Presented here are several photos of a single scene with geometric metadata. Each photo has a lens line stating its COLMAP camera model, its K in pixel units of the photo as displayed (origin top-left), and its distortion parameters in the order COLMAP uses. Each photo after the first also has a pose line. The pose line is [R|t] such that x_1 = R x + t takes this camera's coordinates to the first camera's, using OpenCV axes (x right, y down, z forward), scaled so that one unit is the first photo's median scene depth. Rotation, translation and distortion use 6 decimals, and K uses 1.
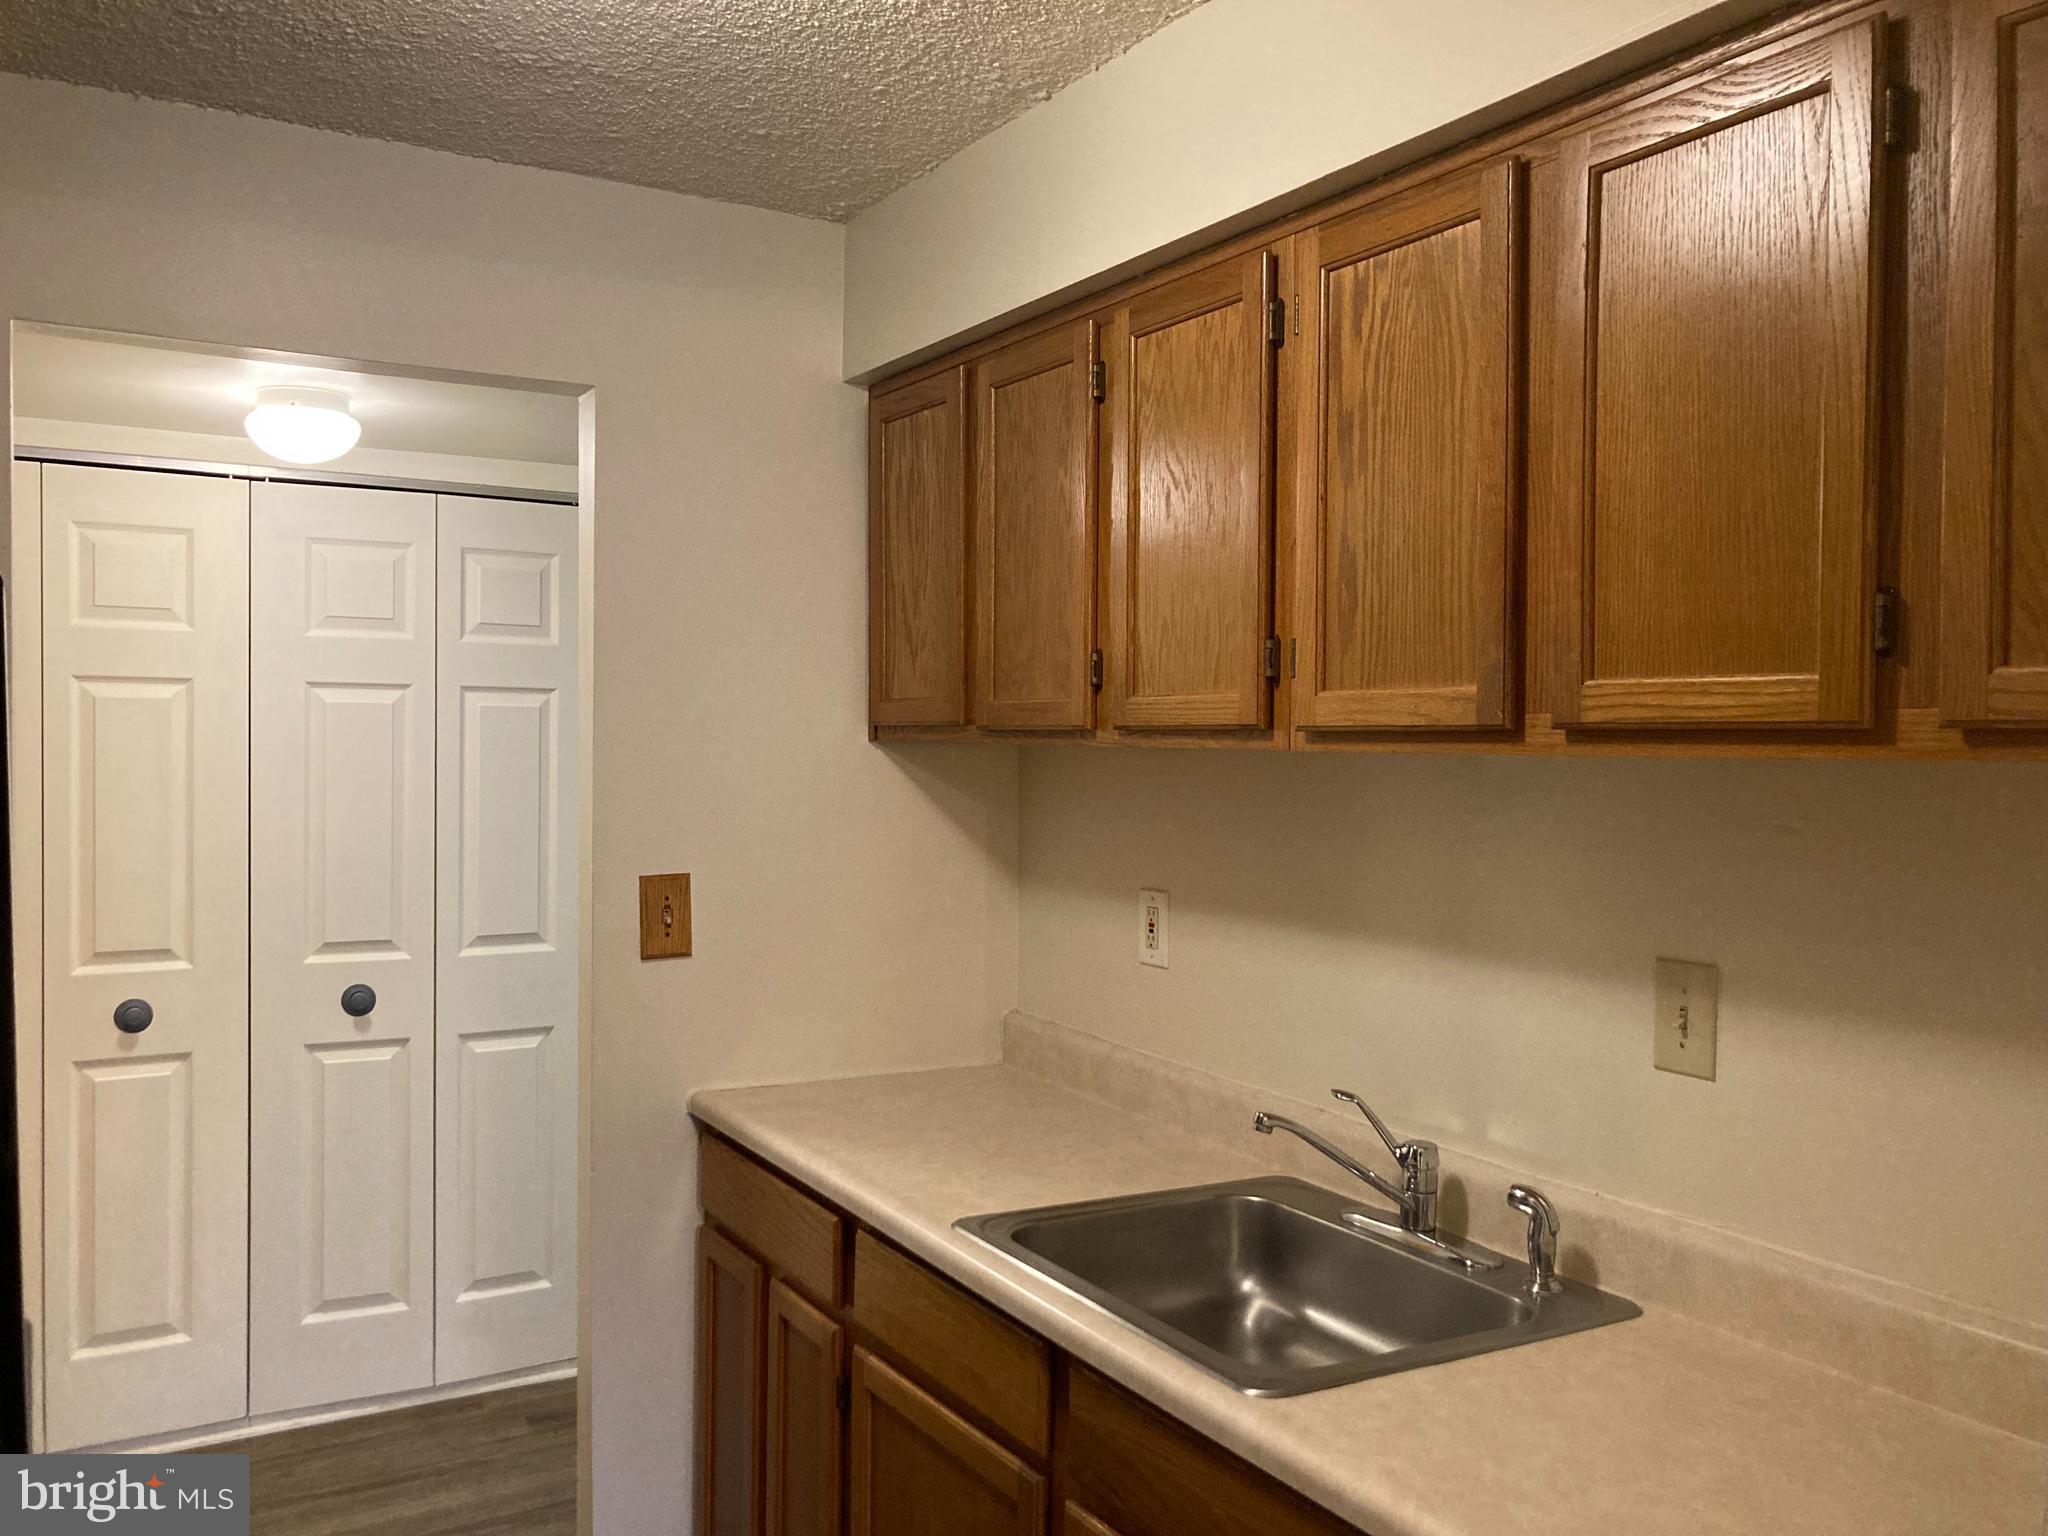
lens RADIAL K [[1671.8, 0, 1024.0], [0, 1671.8, 768.0], [0, 0, 1]] dist [0.009505, -0.014800]
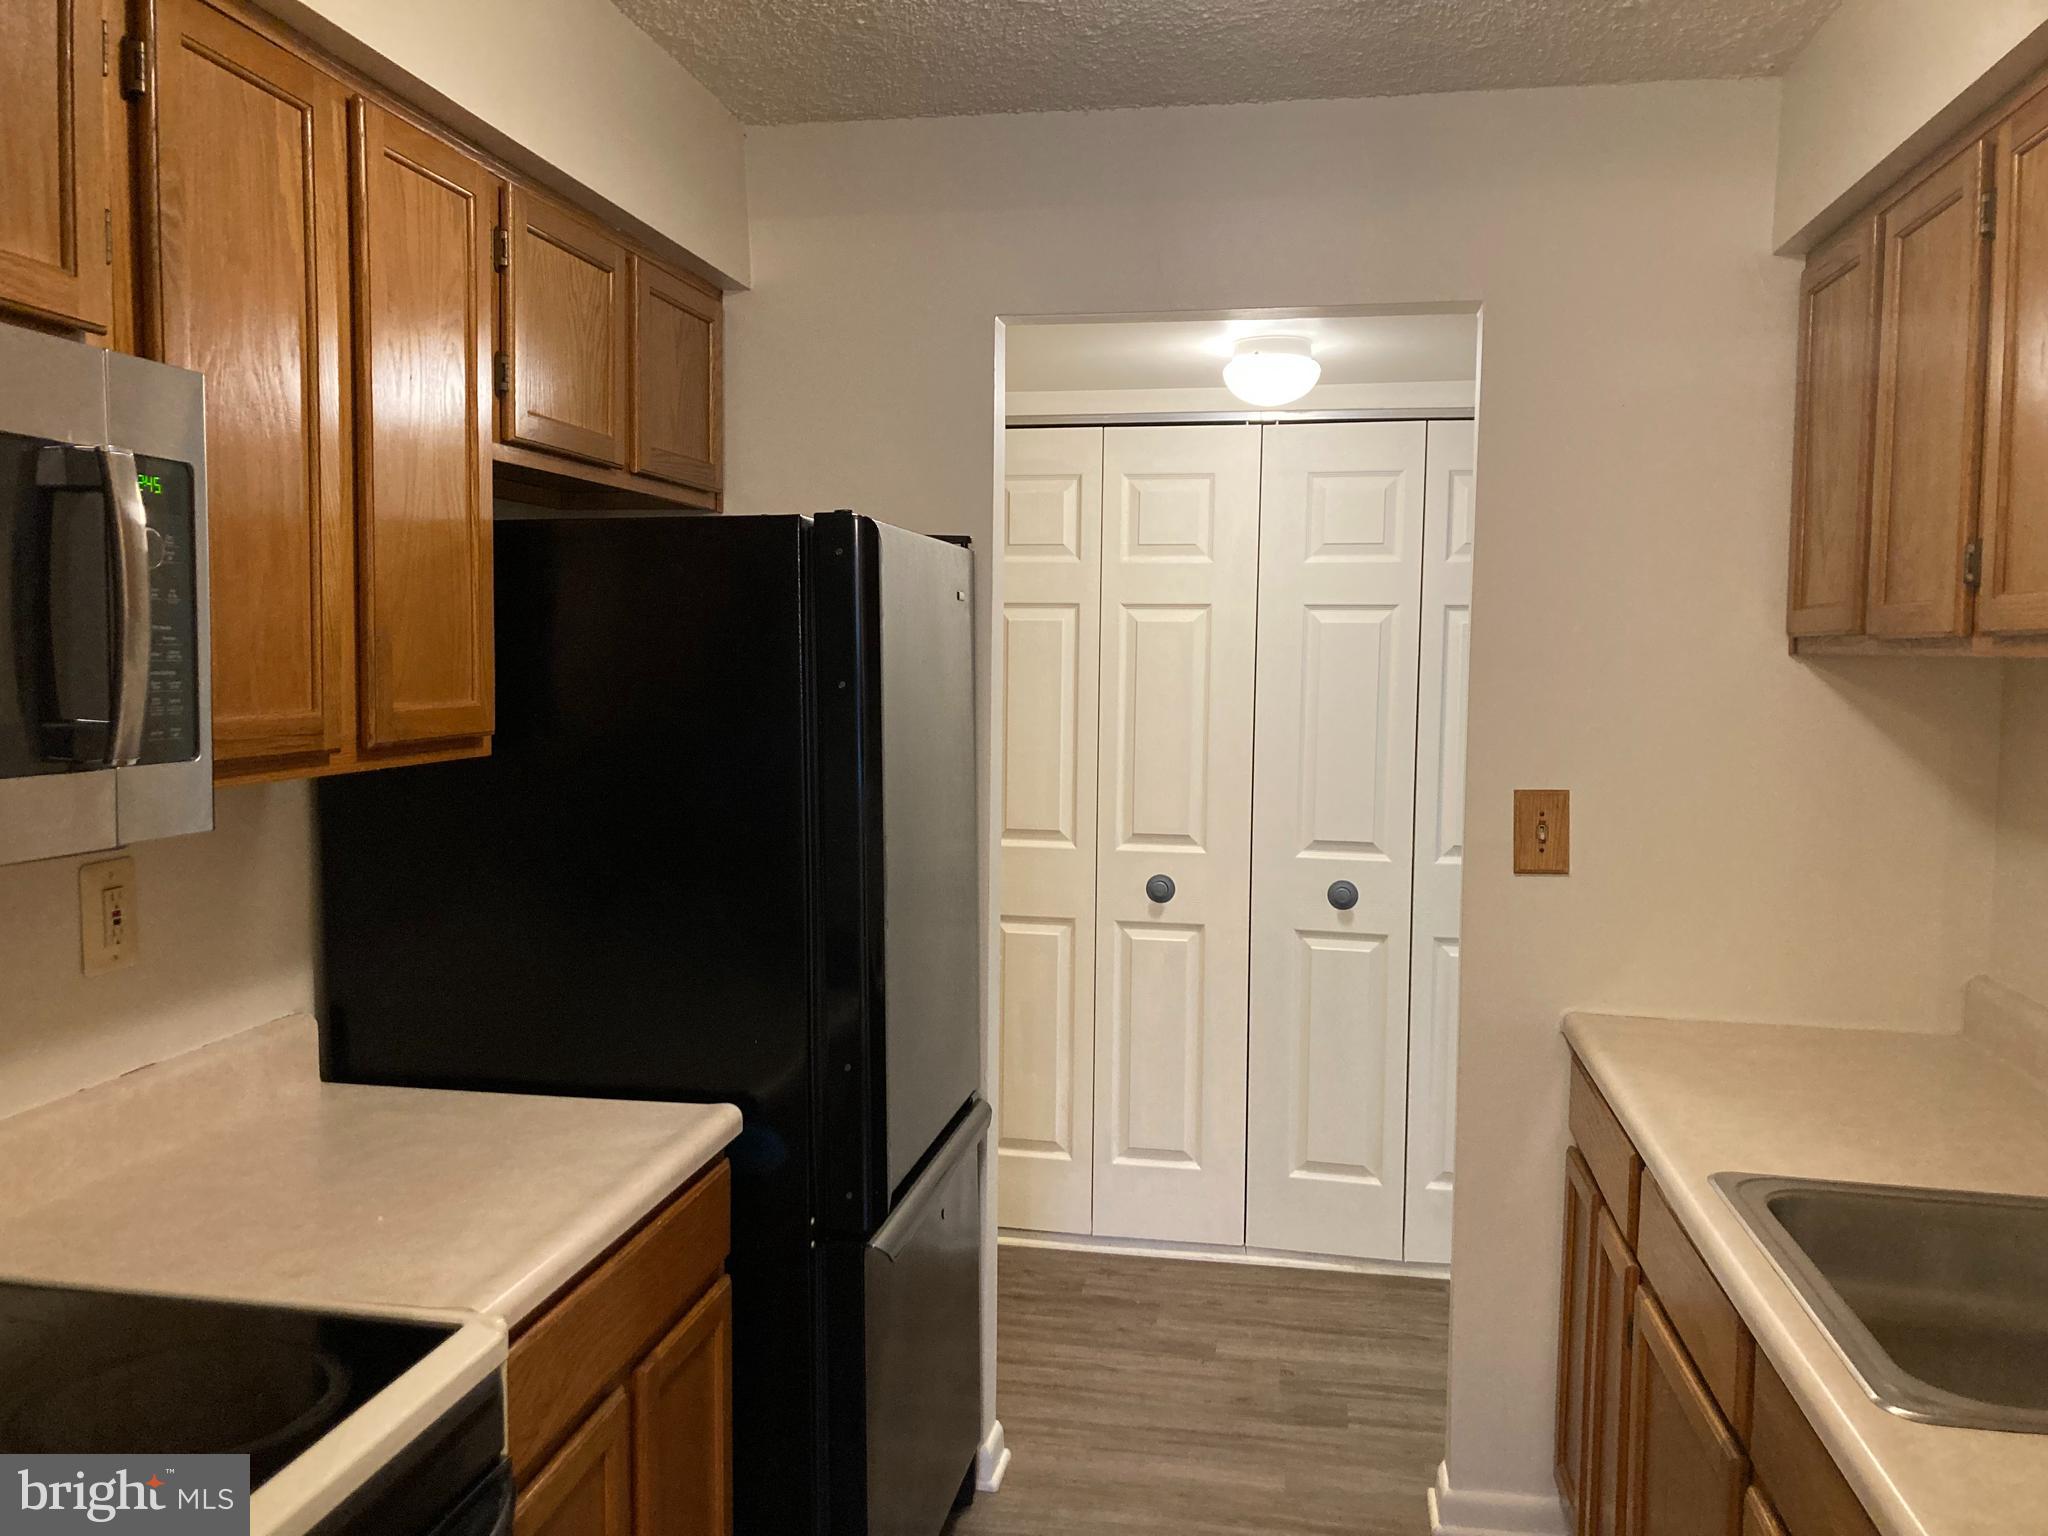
lens RADIAL K [[1657.1, 0, 956.3], [0, 1657.1, 772.1], [0, 0, 1]] dist [0.070622, -0.138850]
pose [[0.742420, 0.046201, -0.668340, 0.148358], [-0.014569, 0.998497, 0.052840, 0.004819], [0.669776, -0.029492, 0.741977, 0.027644]]
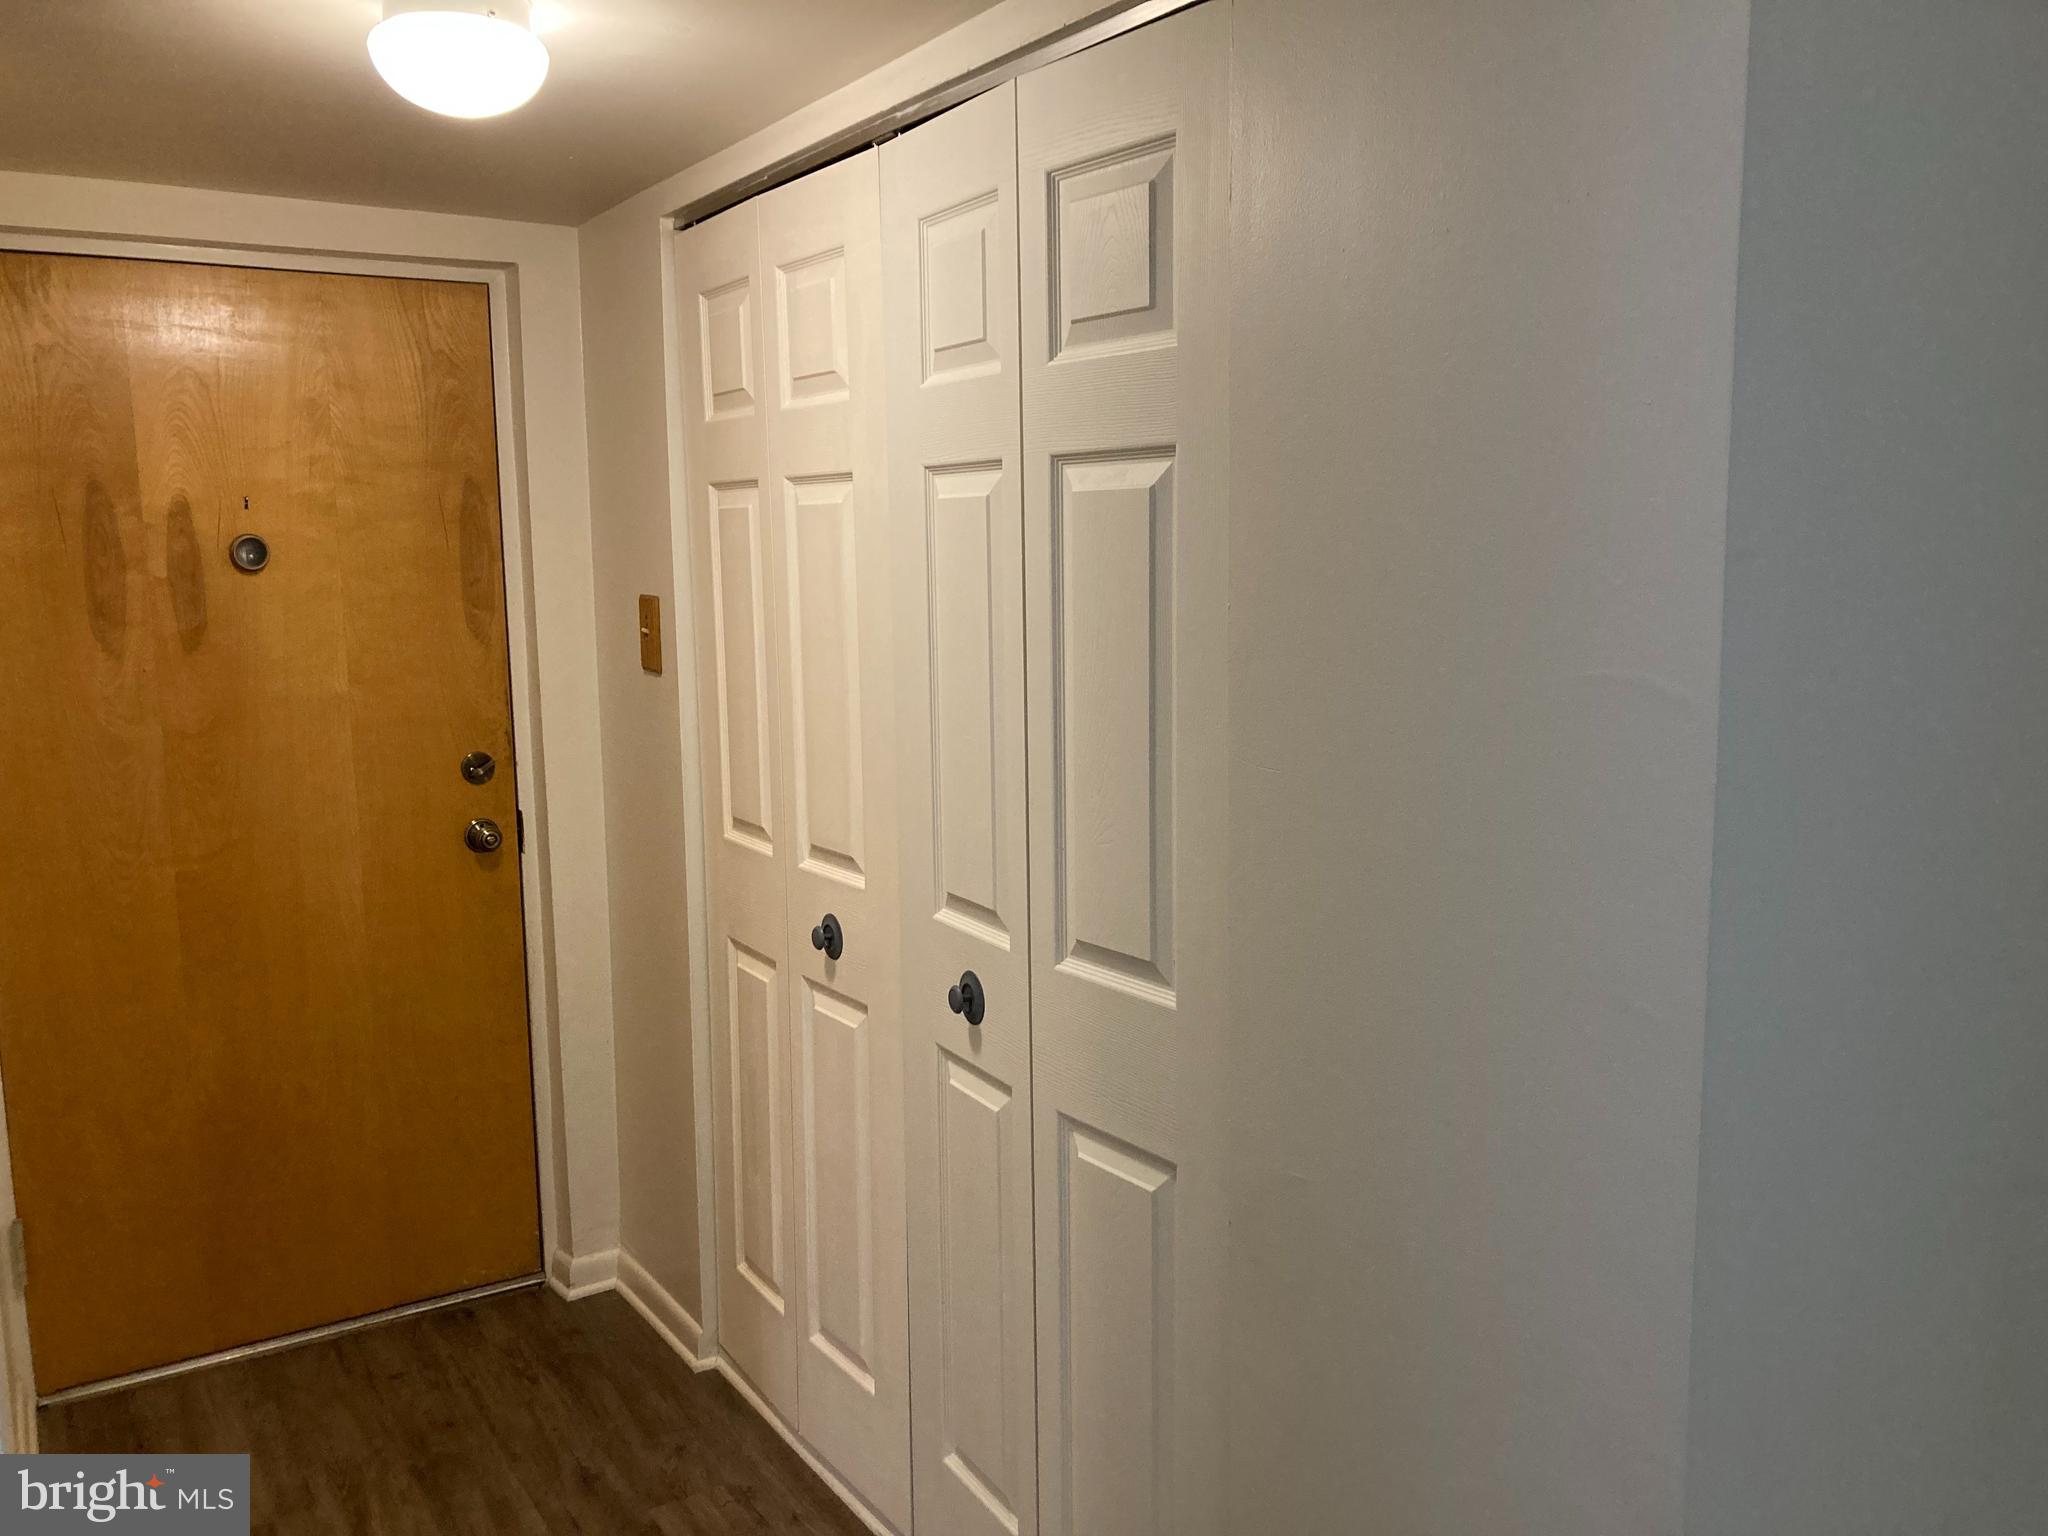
lens RADIAL K [[1671.8, 0, 1024.0], [0, 1671.8, 768.0], [0, 0, 1]] dist [0.009505, -0.014800]
pose [[0.038578, 0.124728, -0.991441, 0.200293], [-0.003872, 0.992191, 0.124672, -0.019295], [0.999248, -0.000971, 0.038759, 1.070011]]
